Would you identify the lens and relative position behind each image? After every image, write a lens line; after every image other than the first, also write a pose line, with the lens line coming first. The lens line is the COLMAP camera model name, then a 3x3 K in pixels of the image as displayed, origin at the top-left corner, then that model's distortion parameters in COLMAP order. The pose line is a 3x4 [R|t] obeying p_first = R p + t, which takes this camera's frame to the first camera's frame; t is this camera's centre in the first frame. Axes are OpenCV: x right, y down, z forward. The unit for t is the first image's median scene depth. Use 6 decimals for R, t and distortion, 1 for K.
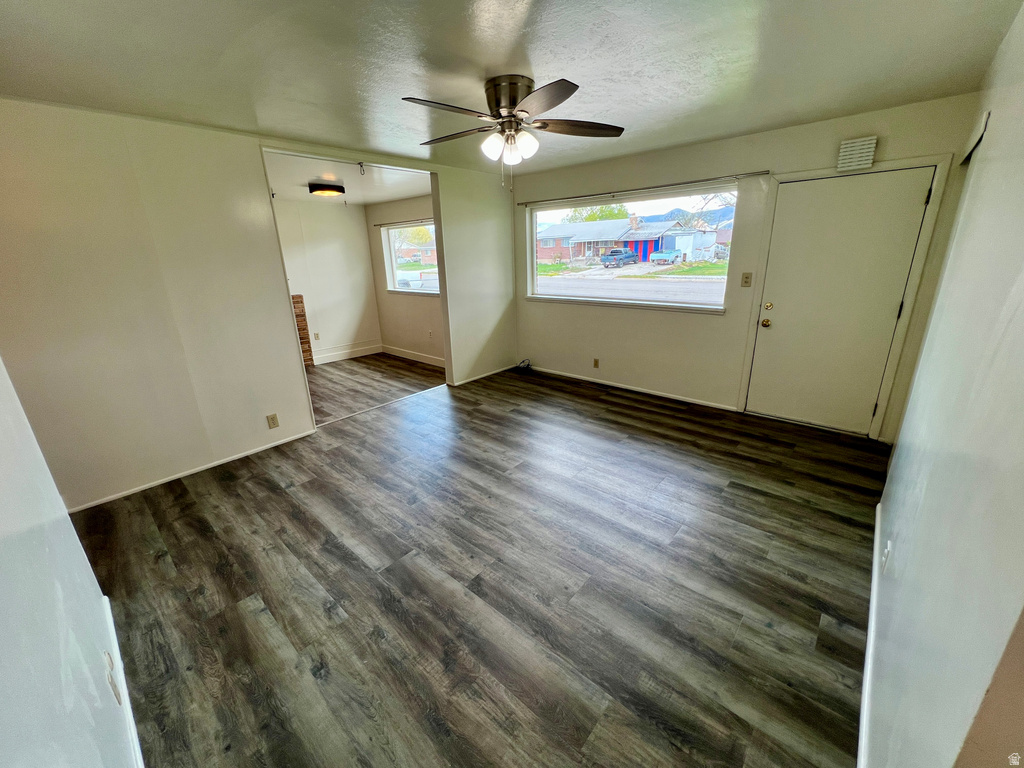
lens RADIAL K [[409.7, 0, 514.6], [0, 409.7, 381.3], [0, 0, 1]] dist [-0.000666, 0.000216]
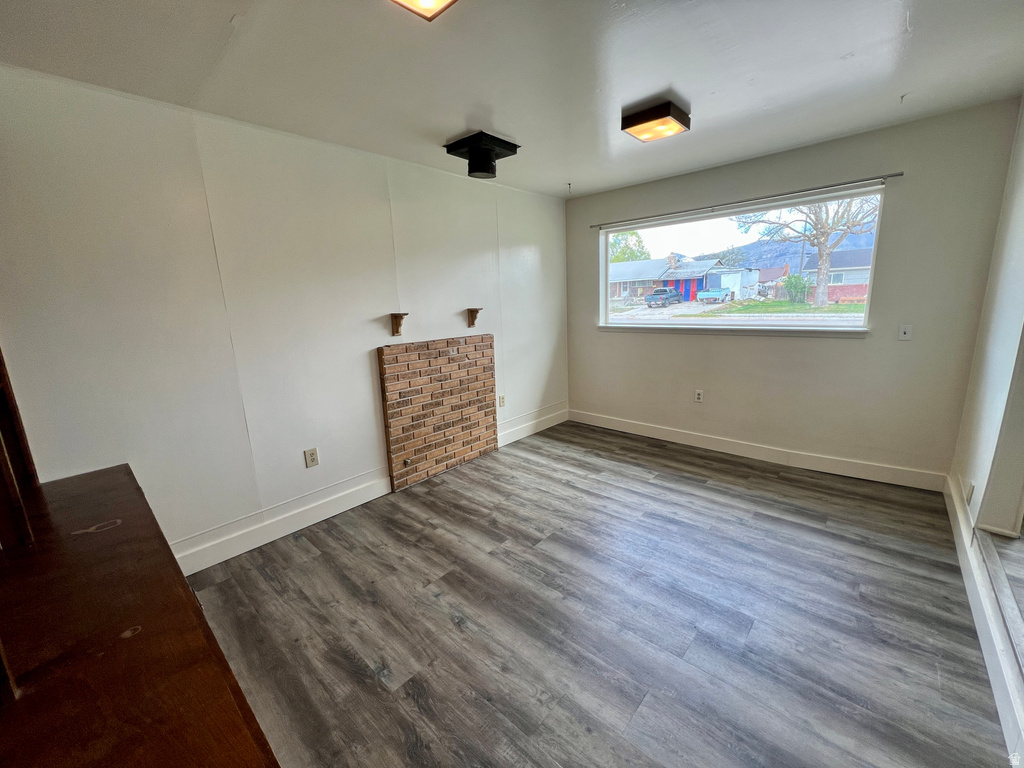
lens RADIAL K [[409.7, 0, 511.9], [0, 409.7, 380.8], [0, 0, 1]] dist [-0.000666, 0.000216]
pose [[0.999877, -0.010452, -0.011691, -0.515024], [0.009189, 0.994604, -0.103333, -0.085701], [0.012708, 0.103213, 0.994578, 0.434367]]
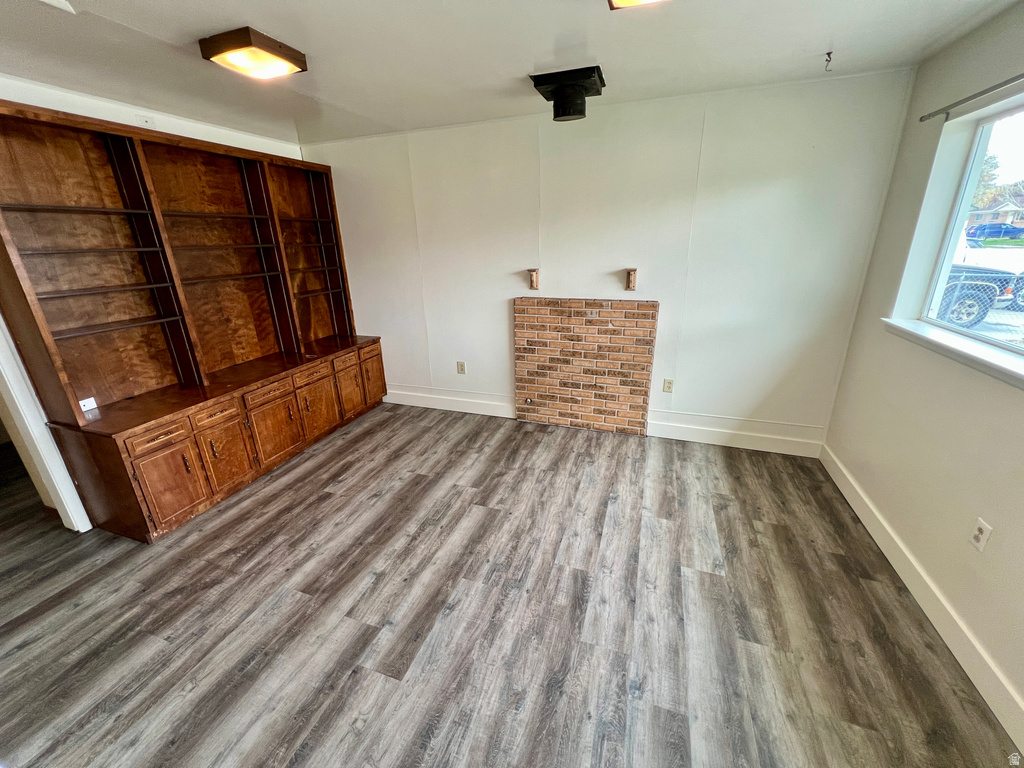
lens RADIAL K [[409.7, 0, 510.8], [0, 409.7, 382.3], [0, 0, 1]] dist [-0.000666, 0.000216]
pose [[0.382933, 0.326137, -0.864290, -0.141128], [-0.260880, 0.935701, 0.237498, -0.204013], [0.886174, 0.134530, 0.443394, 0.680170]]
